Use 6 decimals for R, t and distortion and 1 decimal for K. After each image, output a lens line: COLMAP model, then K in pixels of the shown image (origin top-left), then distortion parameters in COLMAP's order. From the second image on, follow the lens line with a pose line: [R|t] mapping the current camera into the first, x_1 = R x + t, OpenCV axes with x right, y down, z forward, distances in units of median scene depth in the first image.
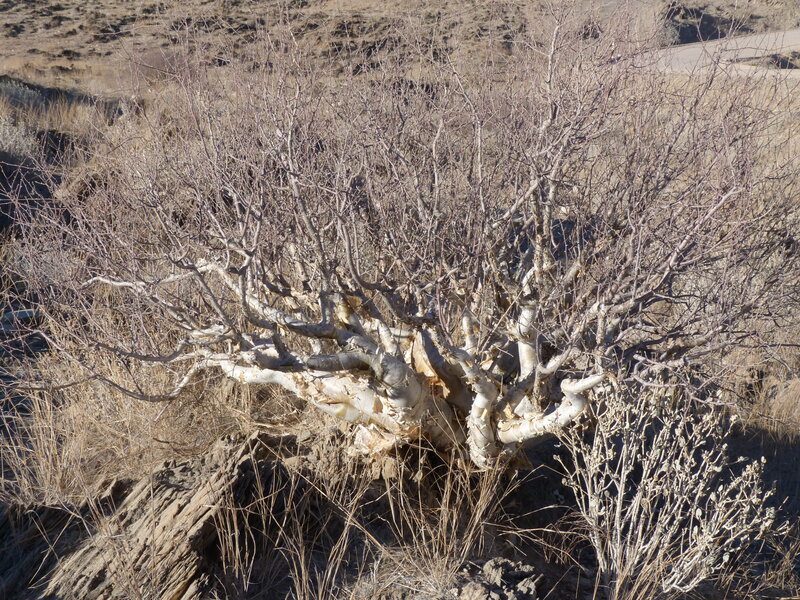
lens RADIAL K [[1751.1, 0, 399.9], [0, 1751.1, 299.9], [0, 0, 1]] dist [-0.011204, 0.000000]
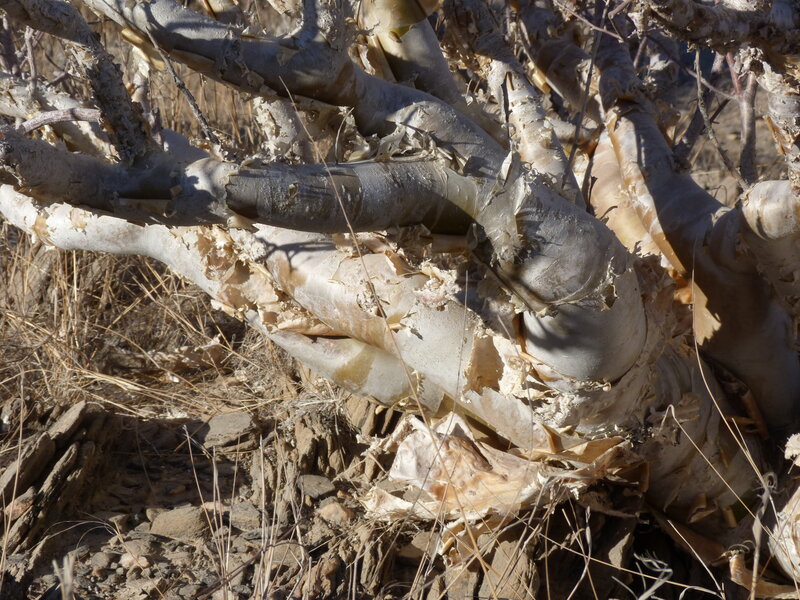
lens RADIAL K [[2095.4, 0, 400.2], [0, 2095.4, 299.7], [0, 0, 1]] dist [0.070979, 0.000000]
pose [[0.997628, 0.068268, -0.008867, -0.023336], [-0.067447, 0.995069, 0.072717, 0.026164], [0.013788, -0.071946, 0.997313, 0.655771]]
